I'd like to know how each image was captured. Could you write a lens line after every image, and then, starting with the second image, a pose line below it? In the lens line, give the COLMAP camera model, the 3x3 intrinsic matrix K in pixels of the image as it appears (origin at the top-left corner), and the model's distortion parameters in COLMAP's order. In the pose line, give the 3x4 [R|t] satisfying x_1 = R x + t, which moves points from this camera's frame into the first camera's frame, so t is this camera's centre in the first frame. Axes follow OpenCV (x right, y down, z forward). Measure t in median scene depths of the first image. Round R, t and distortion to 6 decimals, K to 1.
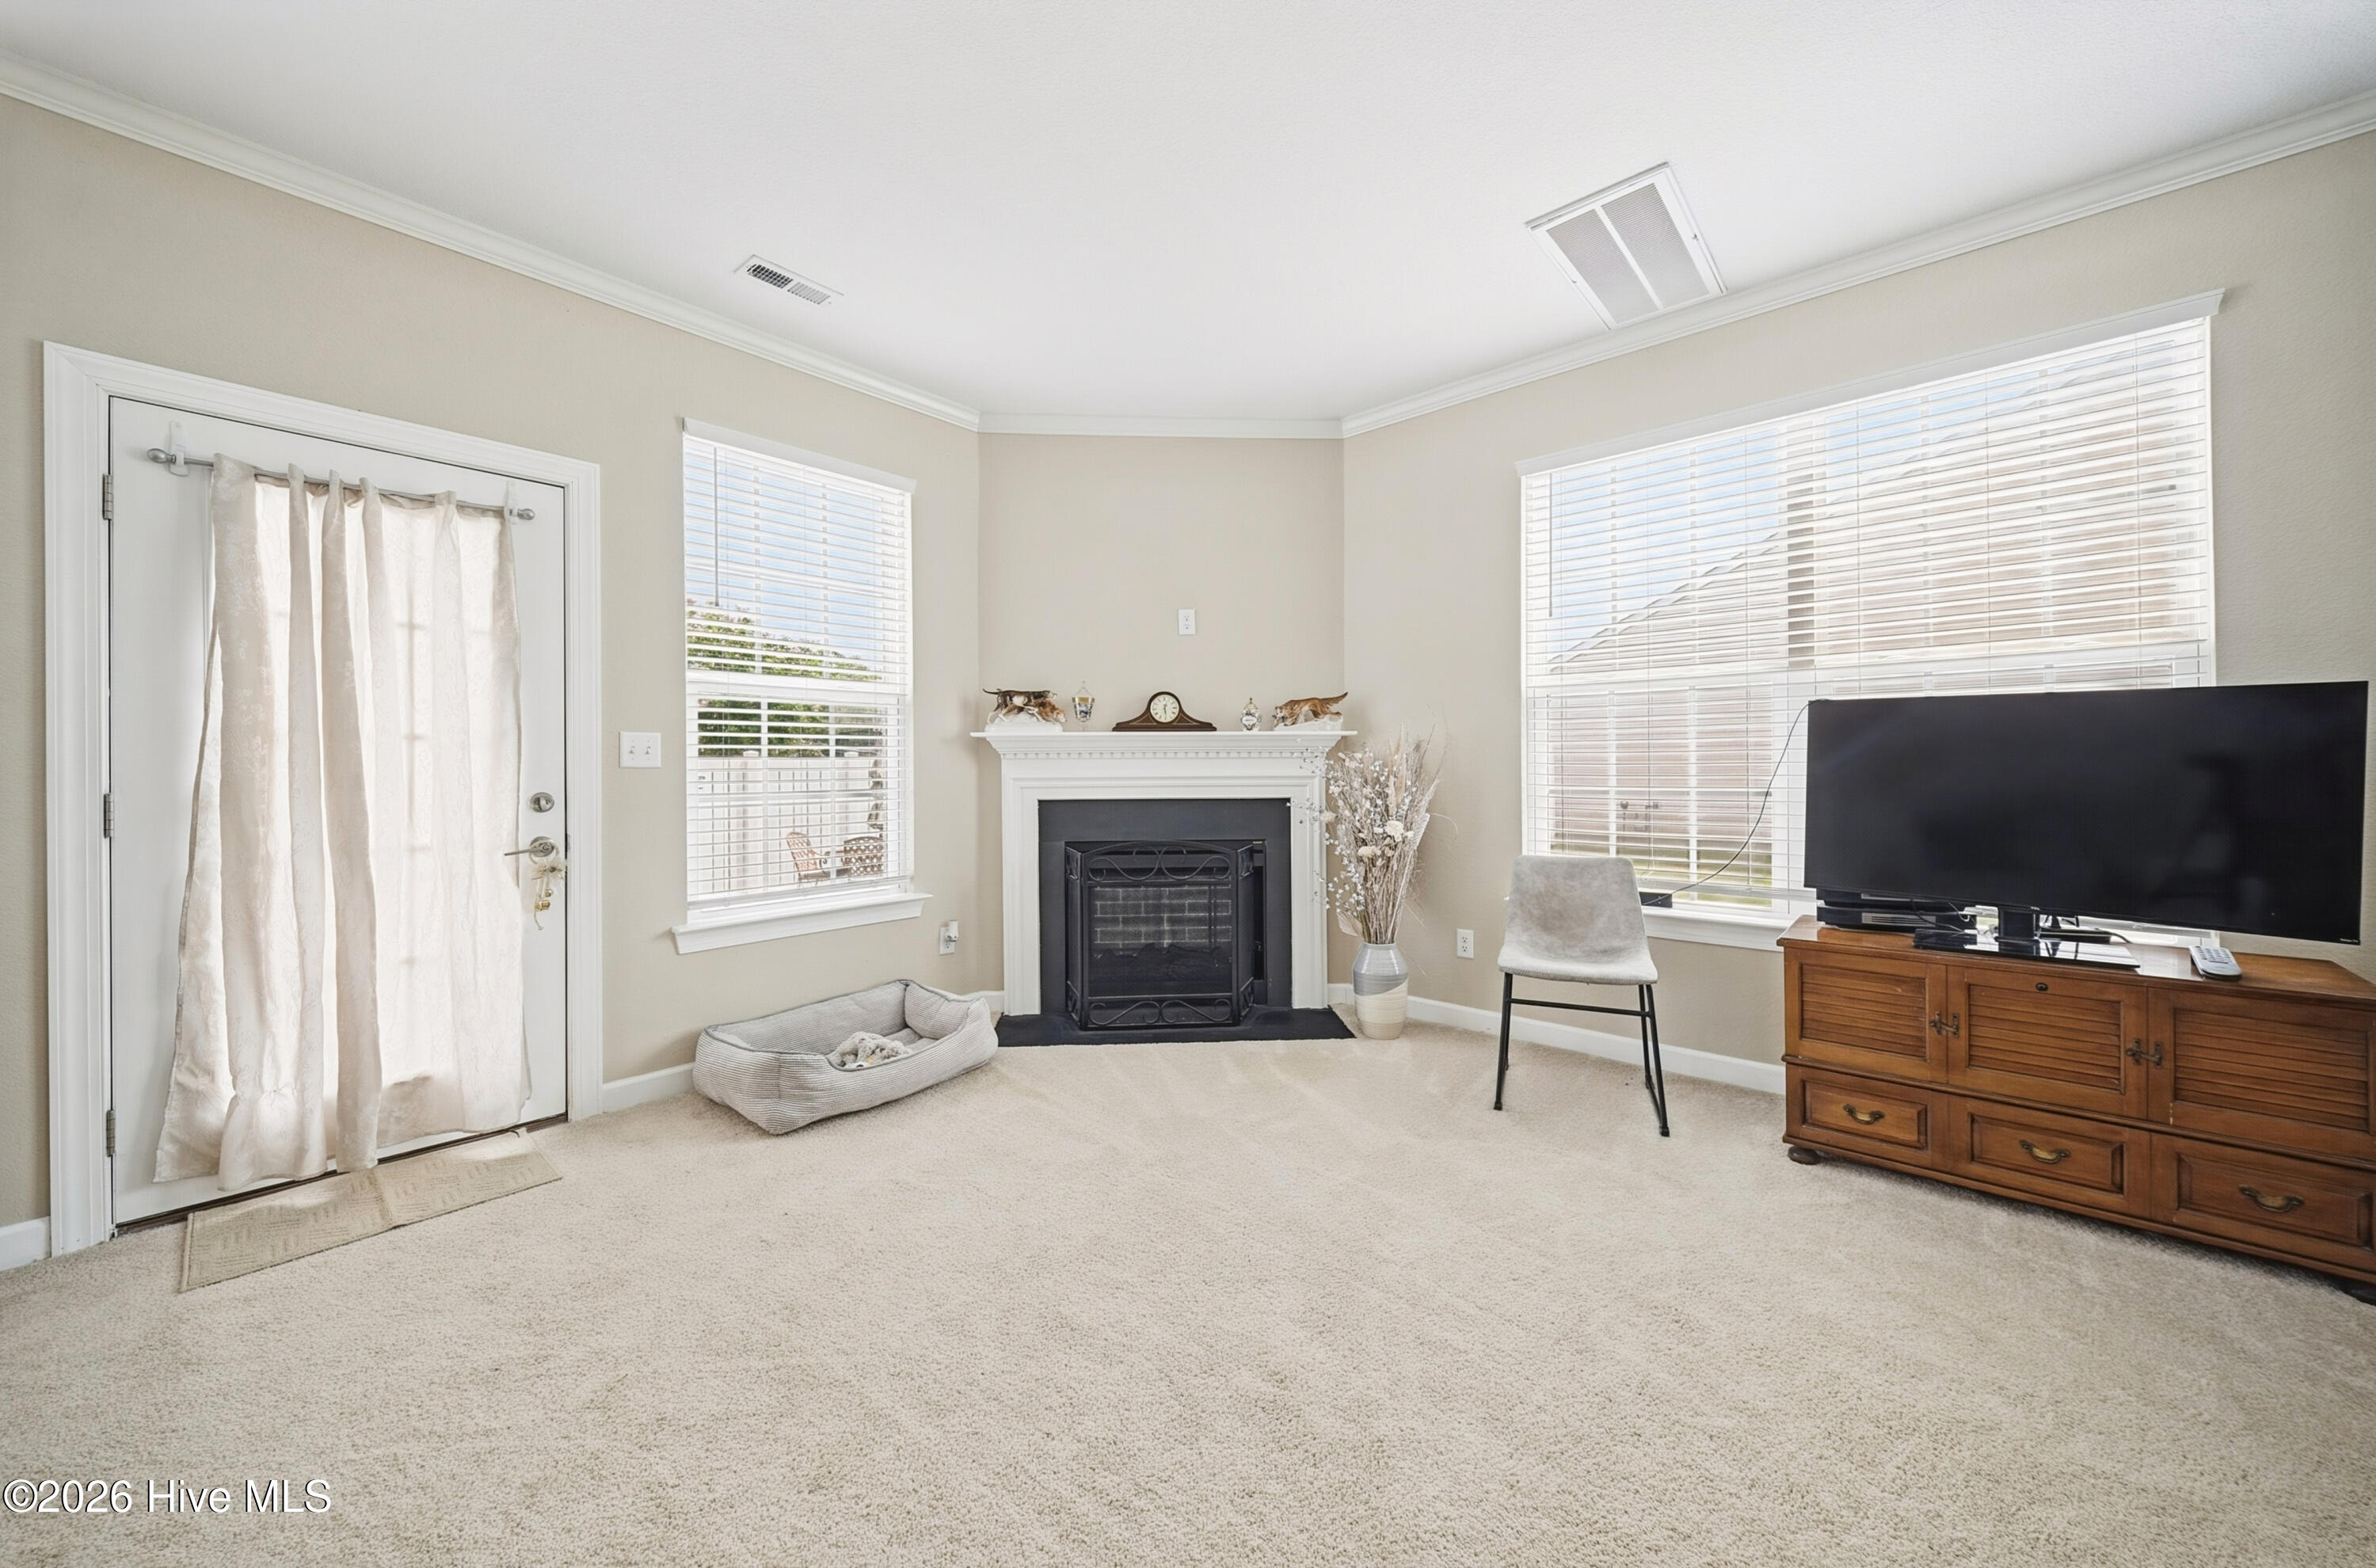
lens RADIAL K [[827.8, 0, 1167.7], [0, 827.8, 767.3], [0, 0, 1]] dist [-0.000528, -0.002639]
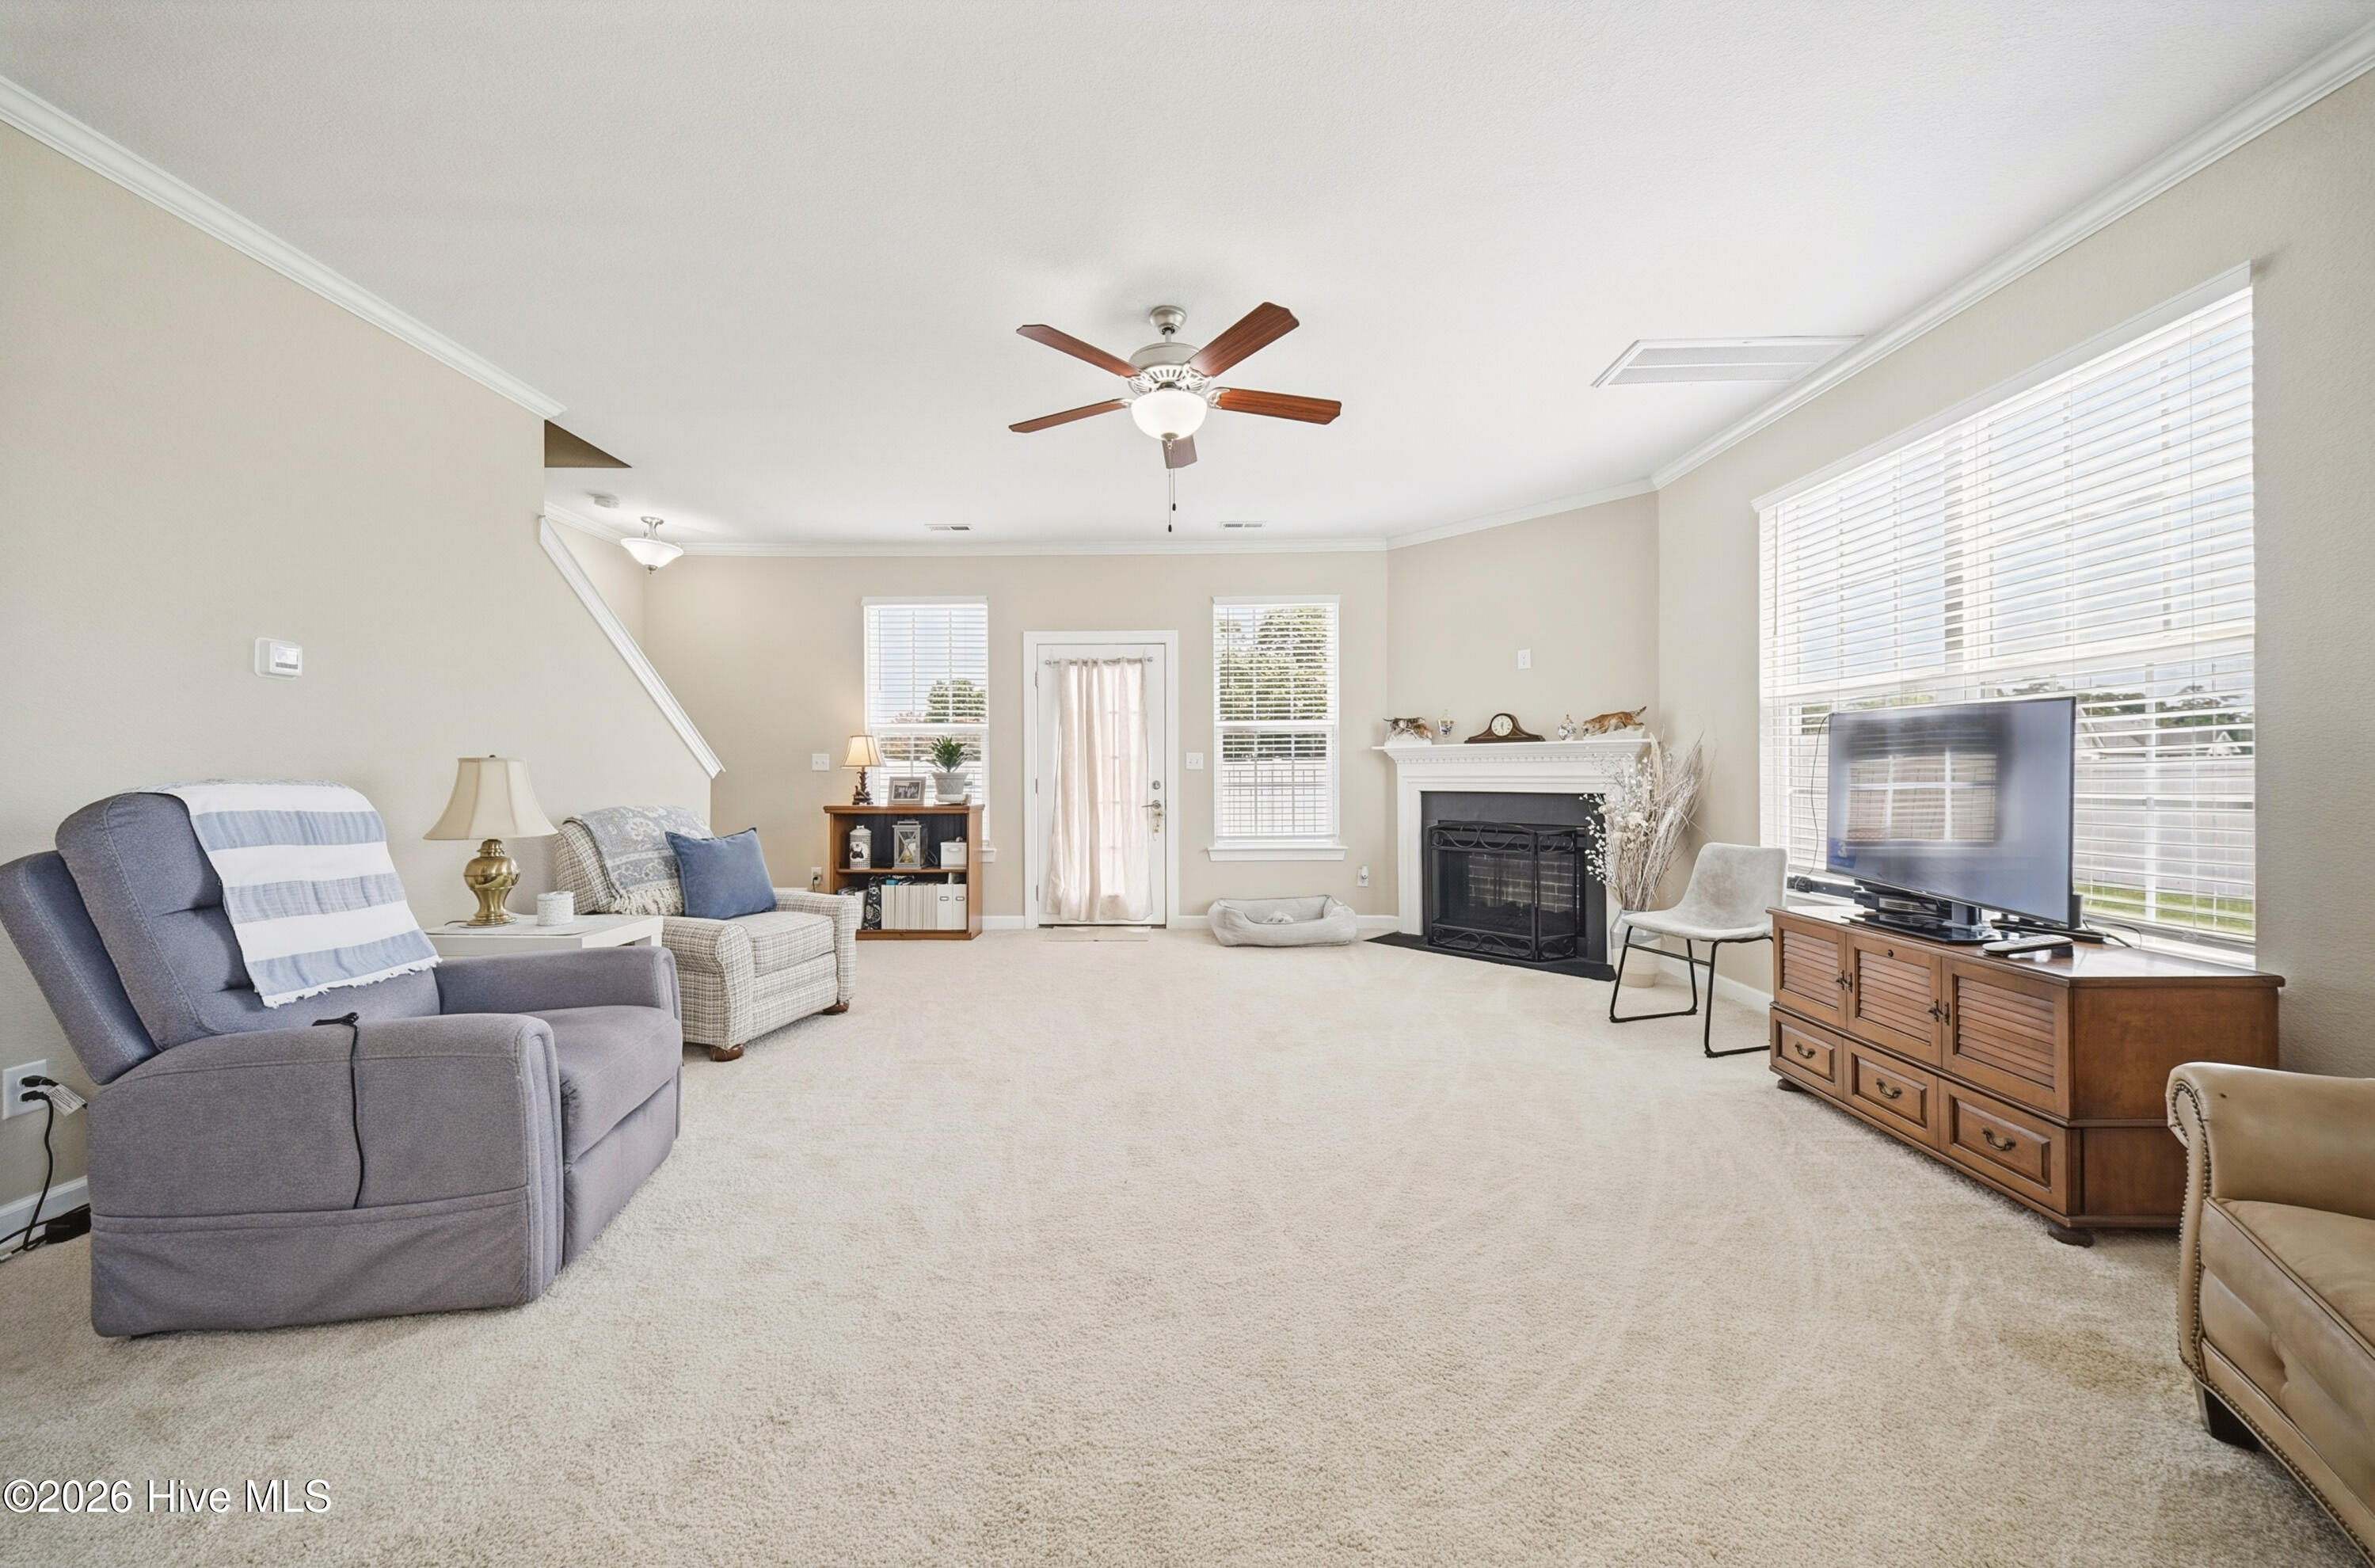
lens RADIAL K [[827.4, 0, 1169.2], [0, 827.4, 761.0], [0, 0, 1]] dist [-0.000528, -0.002639]
pose [[0.650238, -0.007523, -0.759693, 0.761615], [0.002403, 0.999966, -0.007846, -0.003945], [0.759727, 0.003276, 0.650234, -0.344368]]
